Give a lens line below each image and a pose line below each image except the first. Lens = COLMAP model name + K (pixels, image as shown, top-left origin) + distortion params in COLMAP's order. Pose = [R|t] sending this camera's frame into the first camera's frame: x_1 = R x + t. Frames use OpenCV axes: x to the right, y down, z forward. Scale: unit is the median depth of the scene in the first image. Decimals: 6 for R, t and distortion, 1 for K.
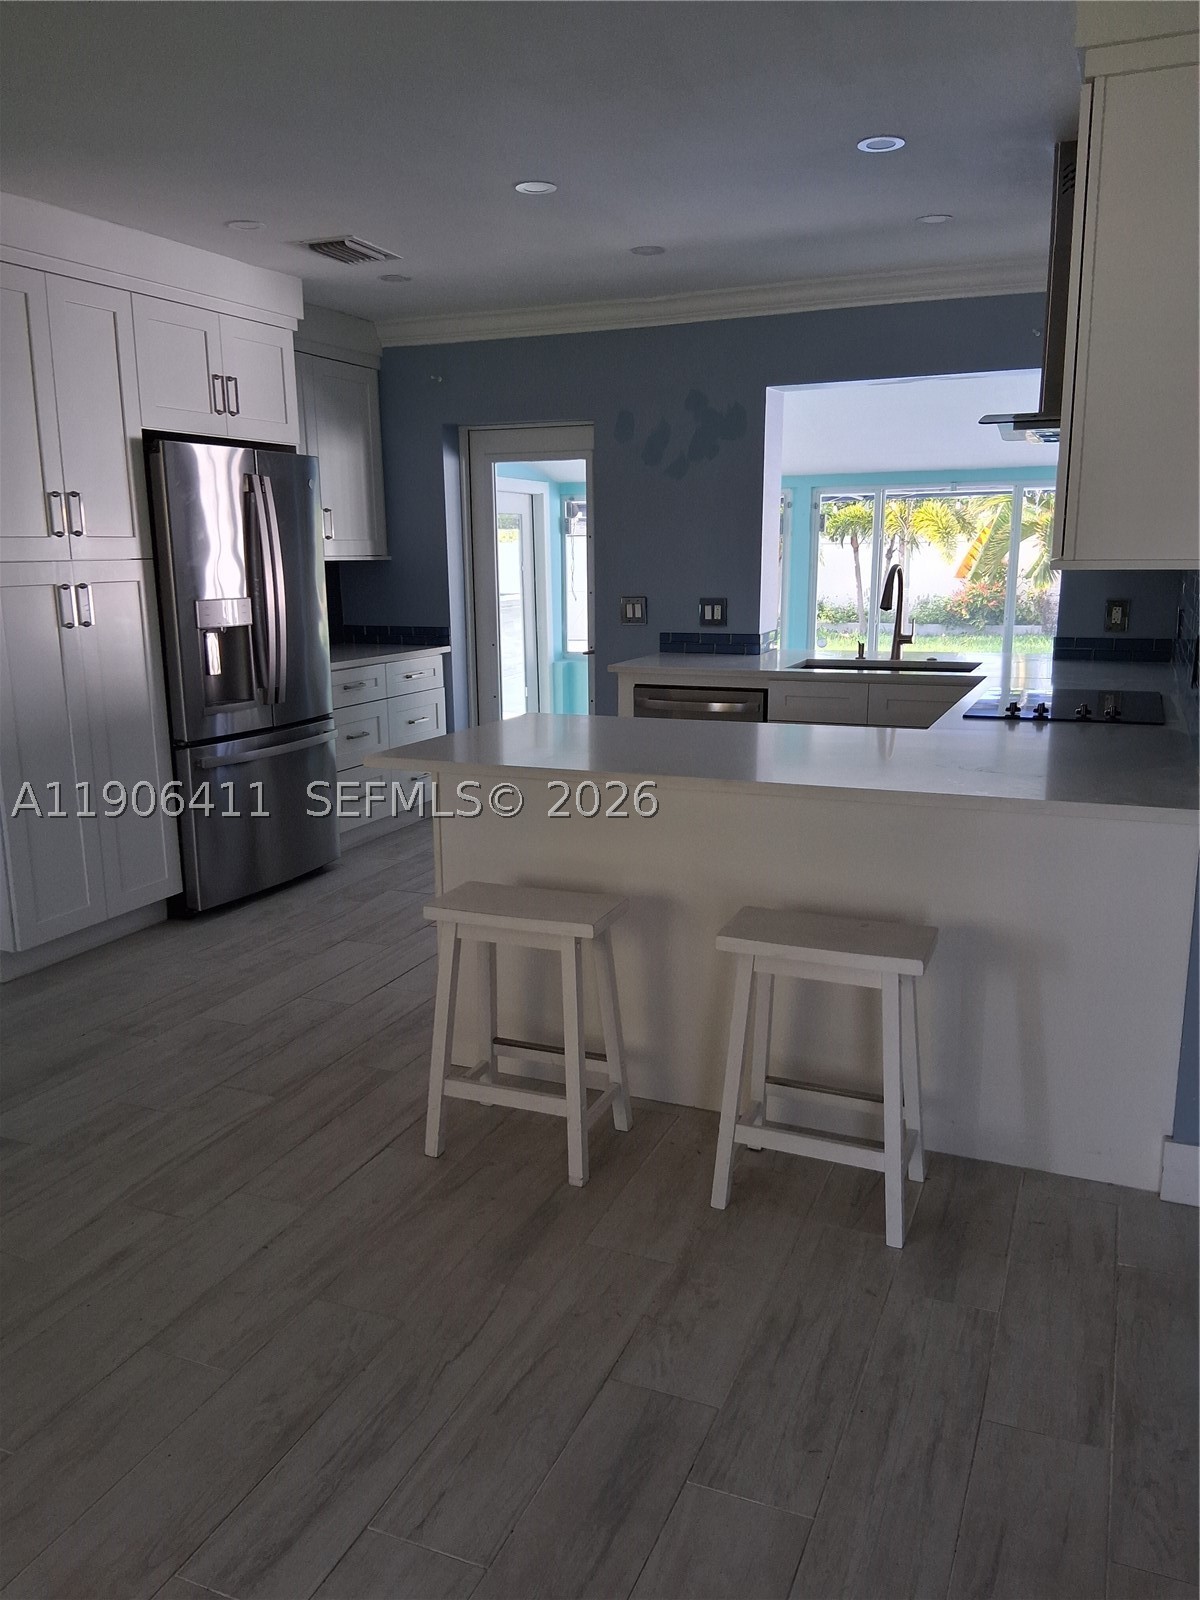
lens RADIAL K [[1203.7, 0, 594.9], [0, 1203.7, 801.1], [0, 0, 1]] dist [0.117794, -0.208036]
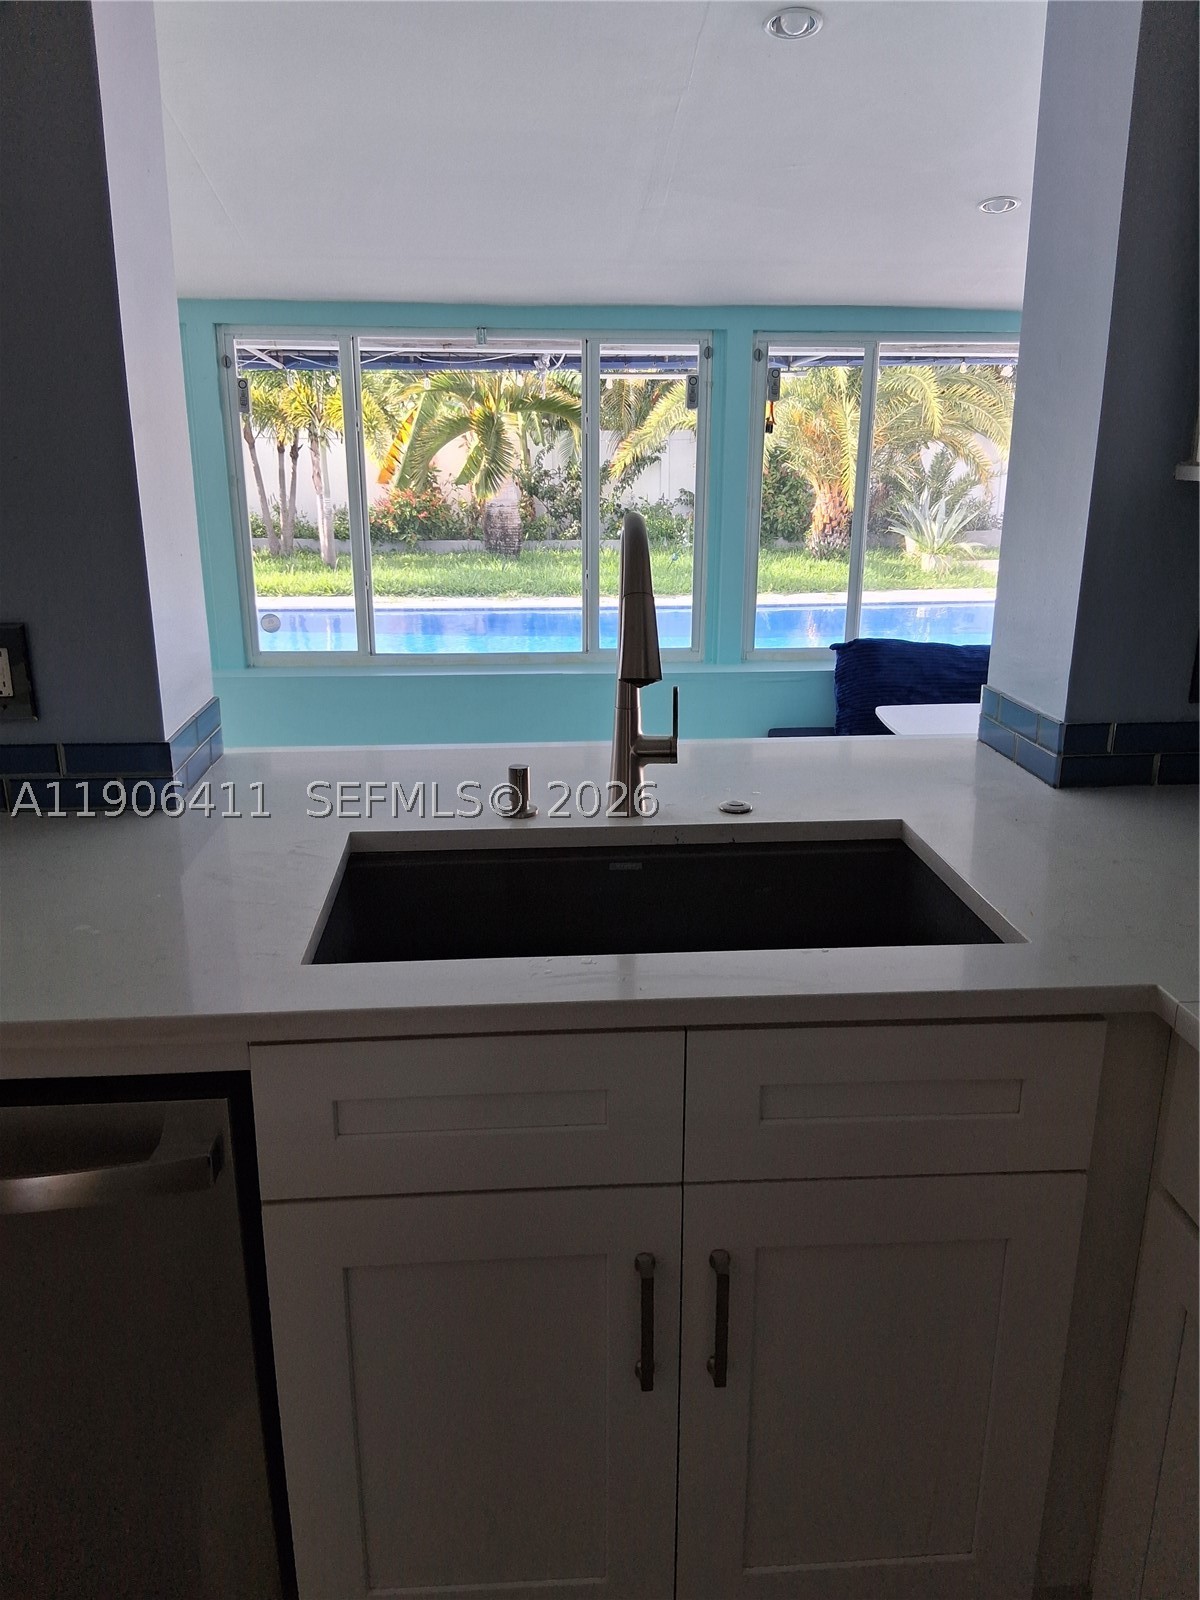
lens RADIAL K [[1203.7, 0, 594.9], [0, 1203.7, 801.1], [0, 0, 1]] dist [0.117794, -0.208036]
pose [[0.883687, -0.118642, 0.452793, 0.024550], [0.082026, 0.991626, 0.099744, -0.038322], [-0.460835, -0.051001, 0.886019, 0.182446]]
